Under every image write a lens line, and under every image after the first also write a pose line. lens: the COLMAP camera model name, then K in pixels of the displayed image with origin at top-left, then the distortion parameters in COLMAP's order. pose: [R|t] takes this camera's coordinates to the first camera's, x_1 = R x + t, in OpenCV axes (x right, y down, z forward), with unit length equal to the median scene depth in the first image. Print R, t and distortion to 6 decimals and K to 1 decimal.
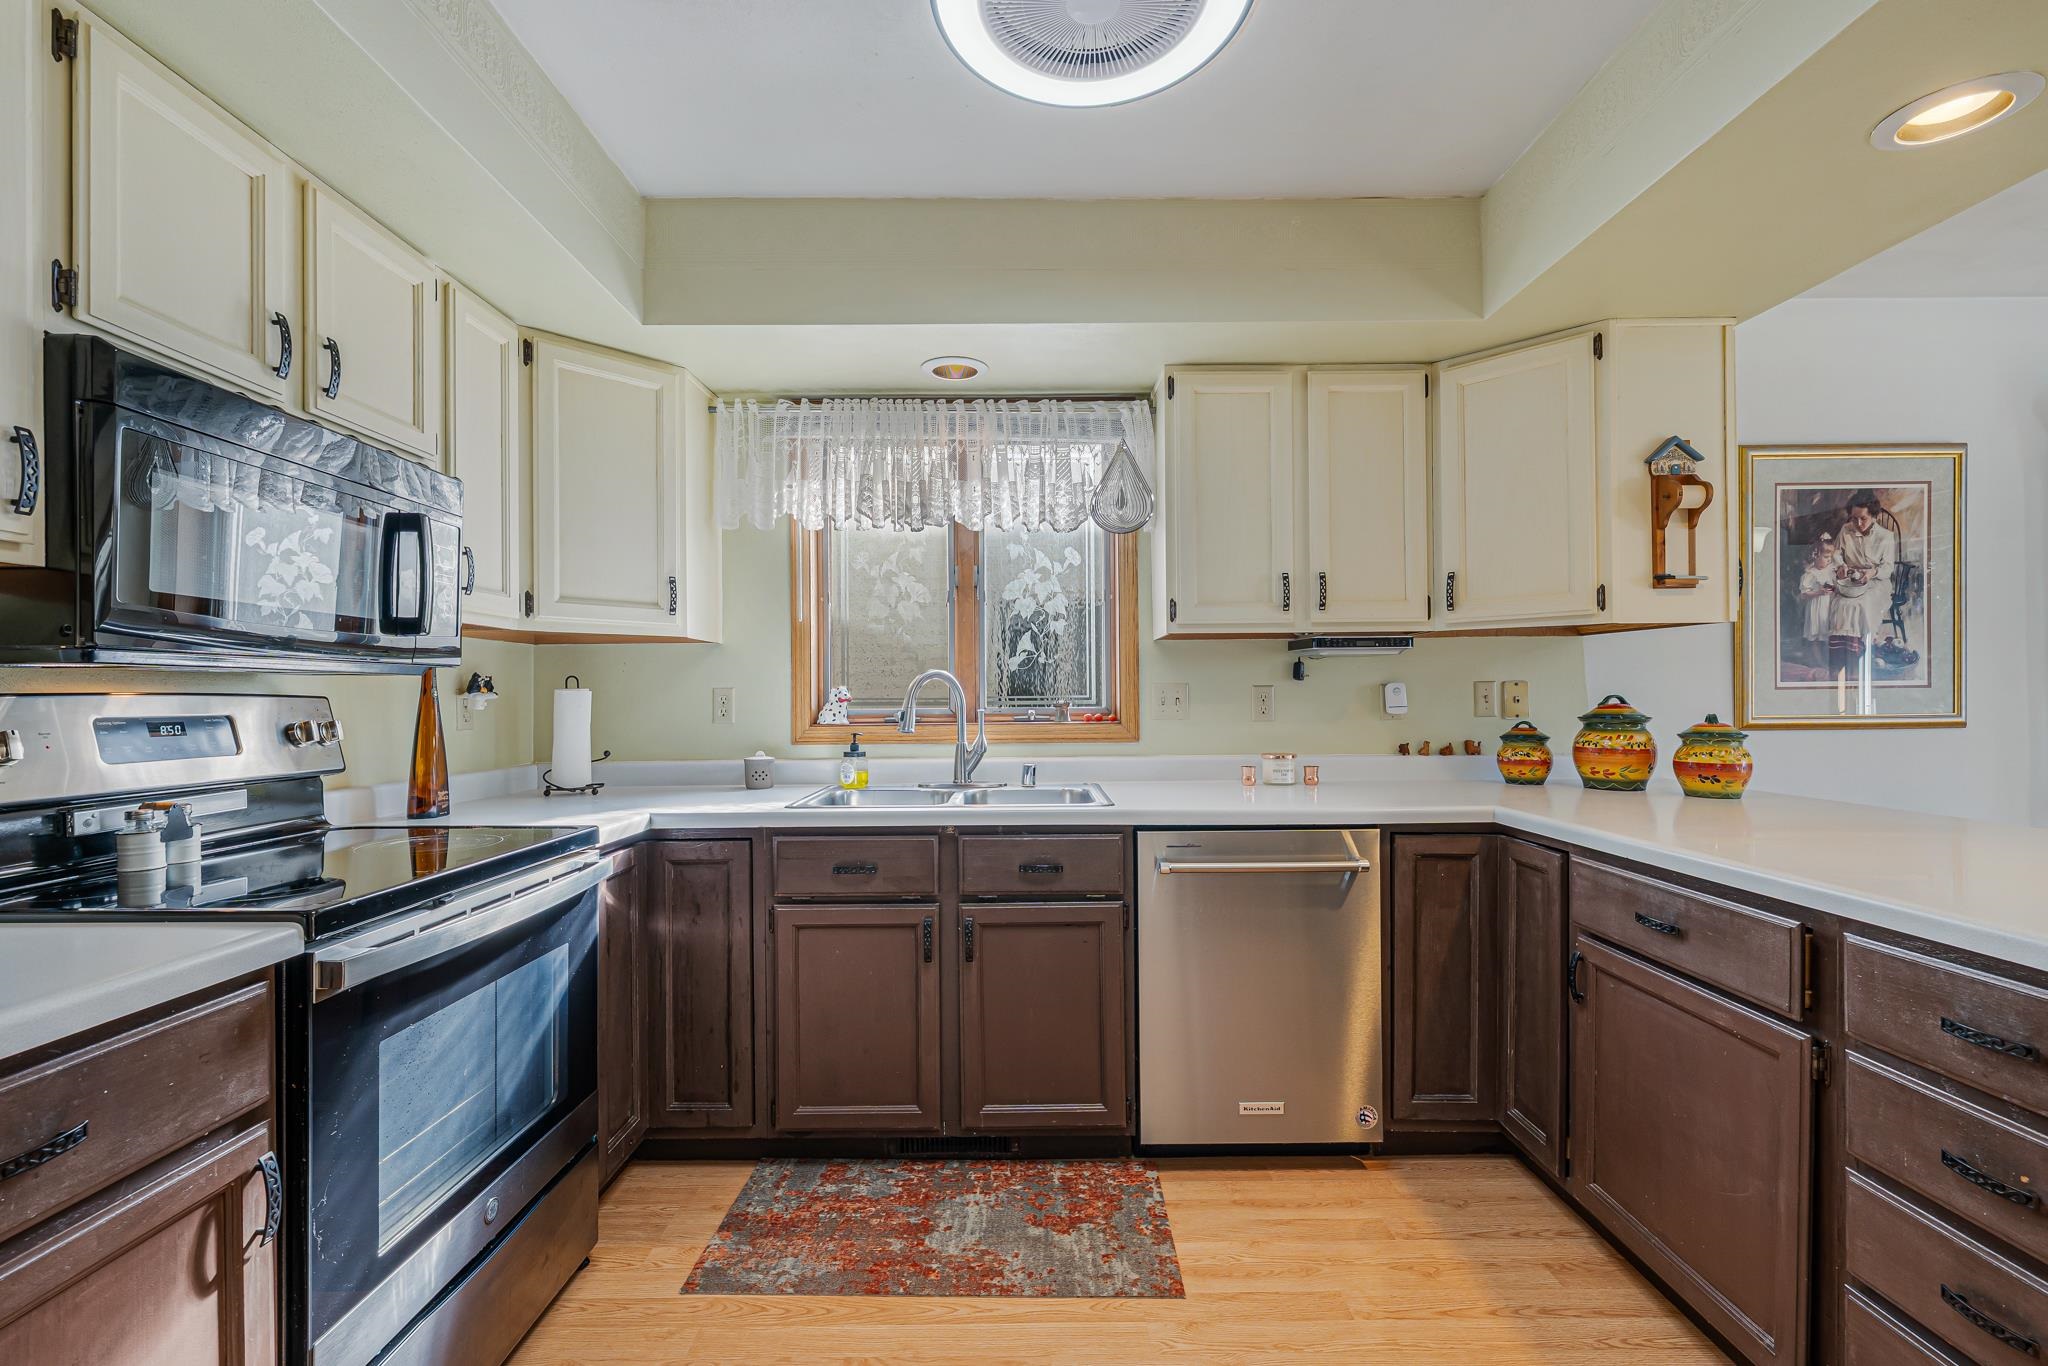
lens RADIAL K [[882.1, 0, 1031.3], [0, 882.1, 698.9], [0, 0, 1]] dist [0.002834, -0.000897]
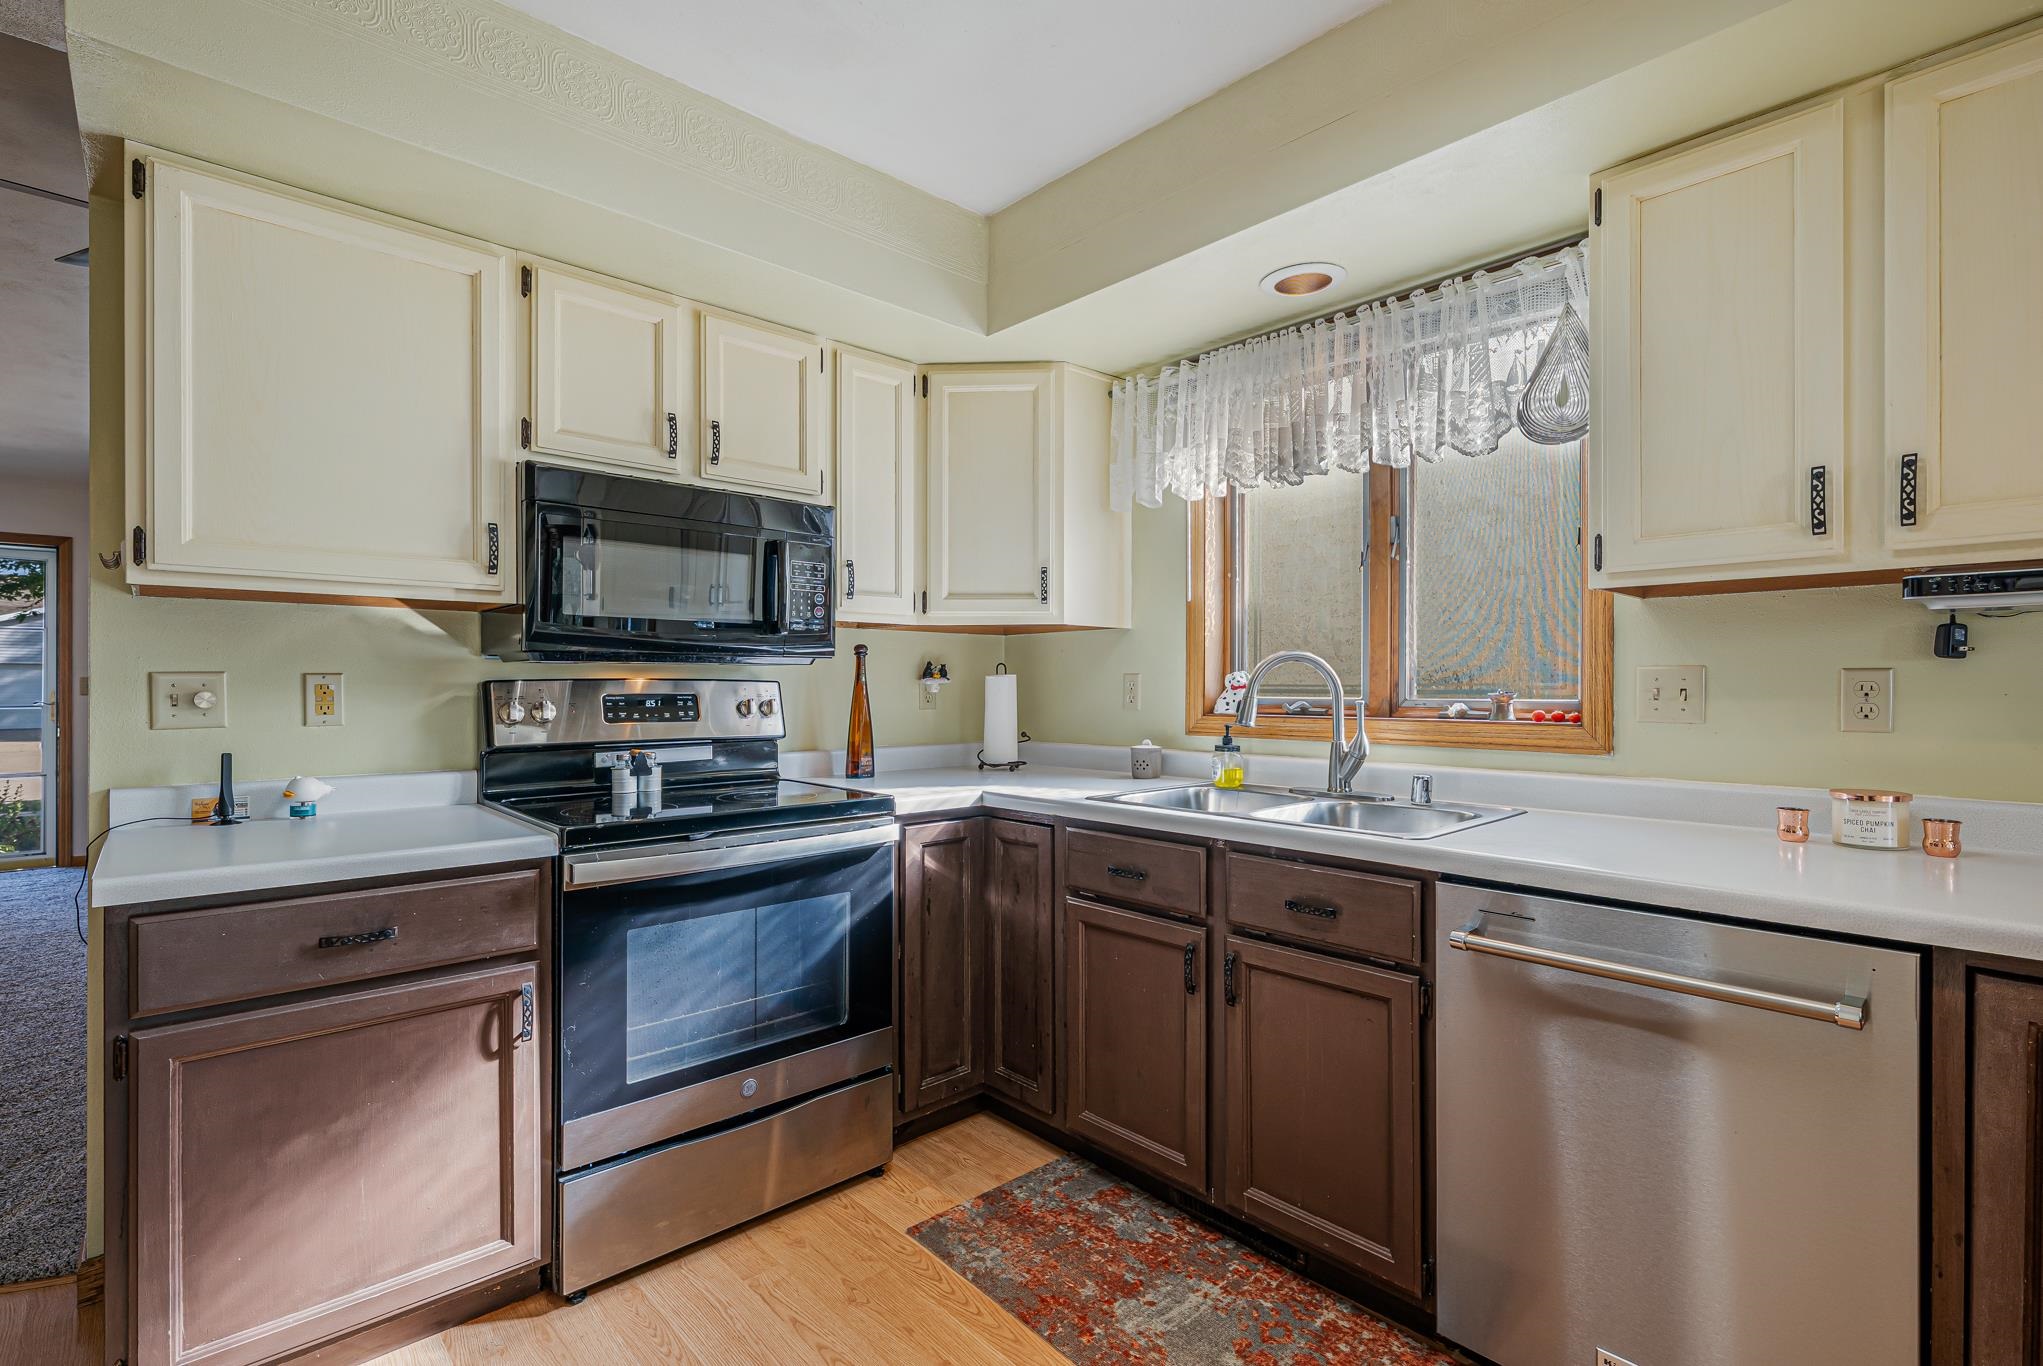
lens RADIAL K [[942.6, 0, 1026.2], [0, 942.6, 689.0], [0, 0, 1]] dist [0.000798, -0.000119]
pose [[0.677229, 0.010372, -0.735699, 0.430225], [-0.006323, 0.999946, 0.008277, -0.004338], [0.735745, -0.000953, 0.677258, 0.253261]]
